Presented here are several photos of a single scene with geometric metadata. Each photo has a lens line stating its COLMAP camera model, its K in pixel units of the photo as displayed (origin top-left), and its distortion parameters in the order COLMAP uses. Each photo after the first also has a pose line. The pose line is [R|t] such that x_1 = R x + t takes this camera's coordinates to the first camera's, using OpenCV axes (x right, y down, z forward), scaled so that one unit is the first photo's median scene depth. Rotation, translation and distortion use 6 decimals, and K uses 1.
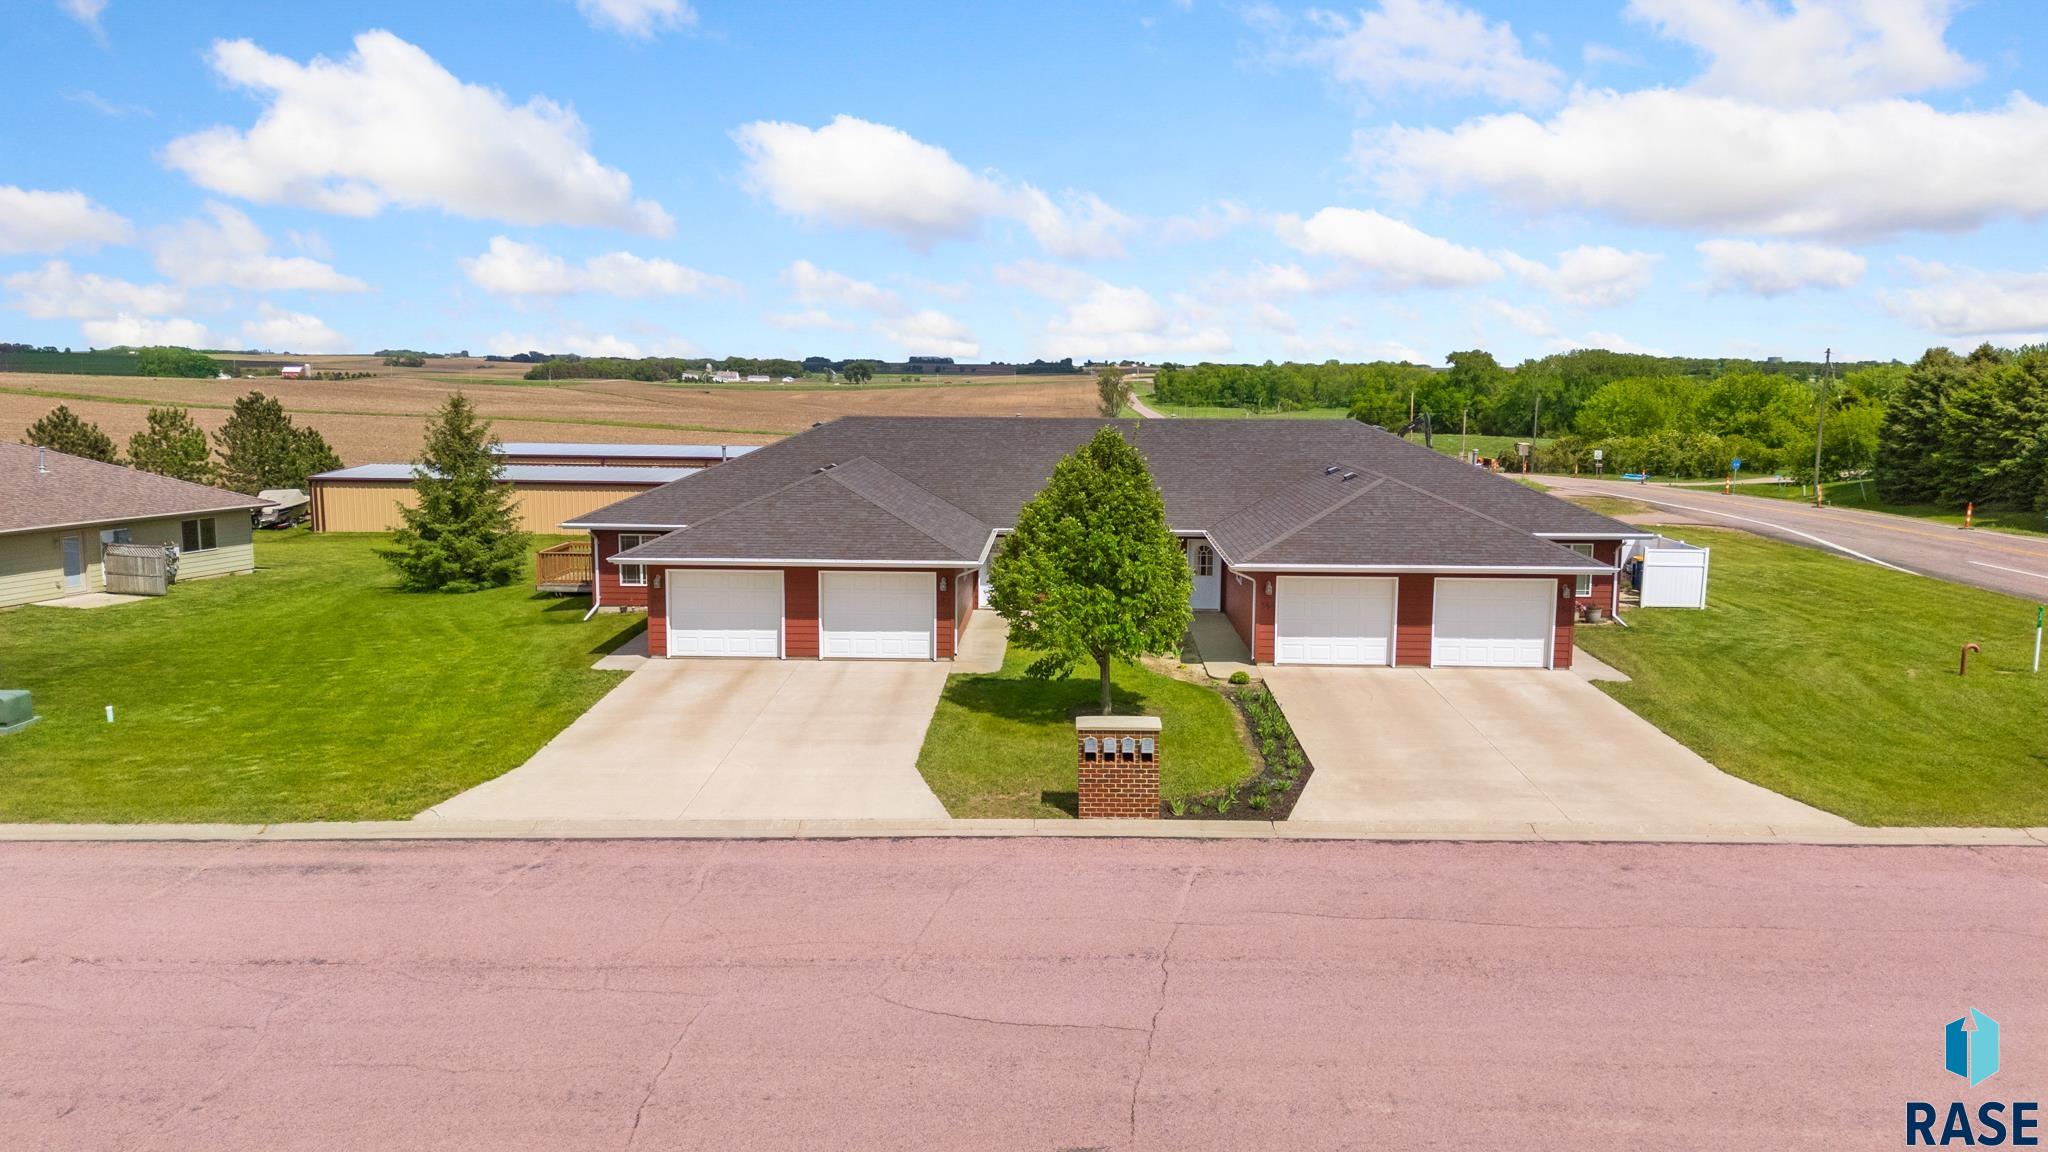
lens RADIAL K [[1497.6, 0, 1027.6], [0, 1497.6, 570.9], [0, 0, 1]] dist [0.077451, -0.081867]
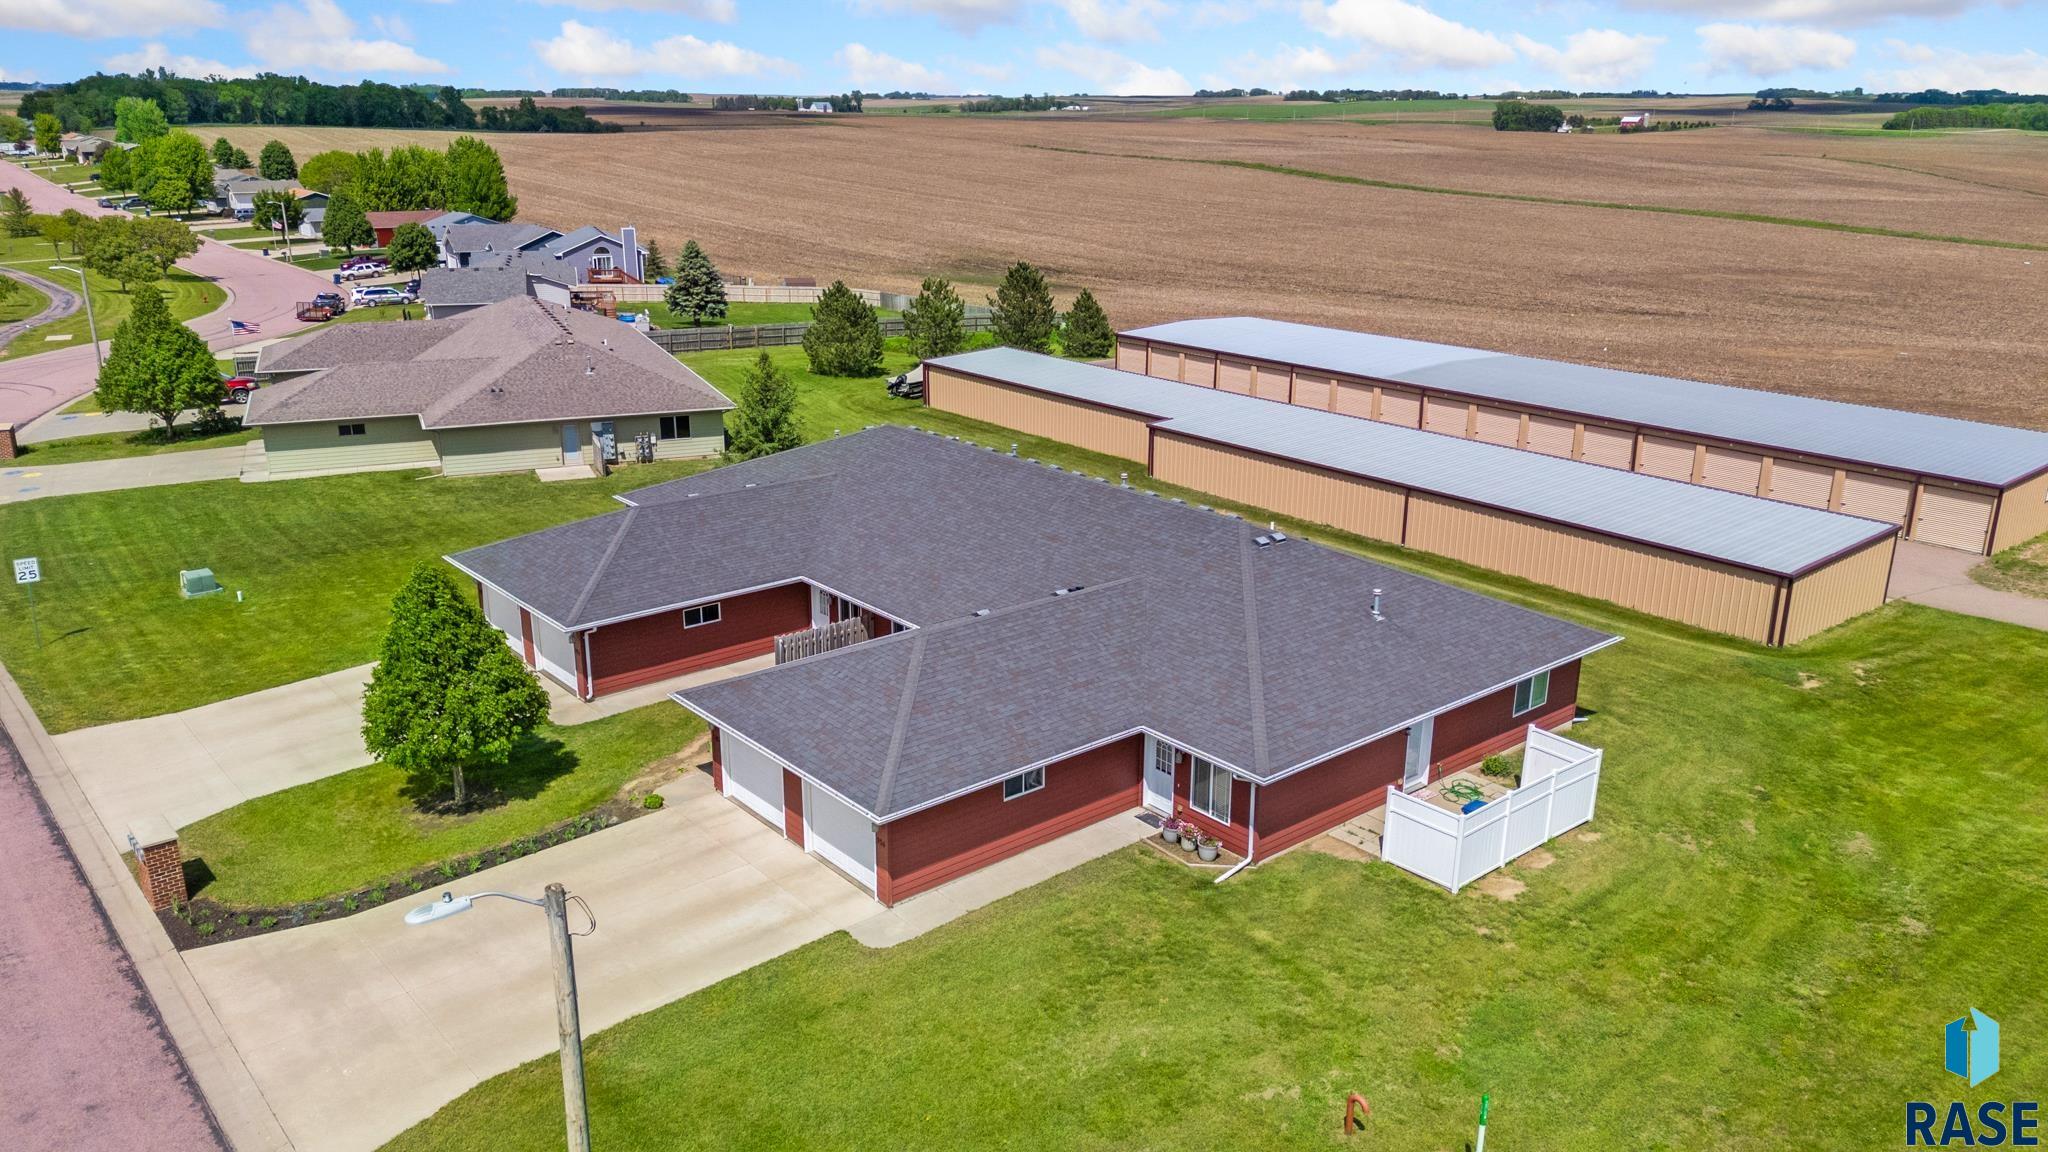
lens RADIAL K [[1497.6, 0, 1027.6], [0, 1497.6, 570.9], [0, 0, 1]] dist [0.077451, -0.081867]
pose [[0.666820, 0.220452, -0.711865, 0.674133], [-0.101305, 0.973191, 0.206485, -0.214857], [0.738301, -0.065573, 0.671276, 0.325428]]
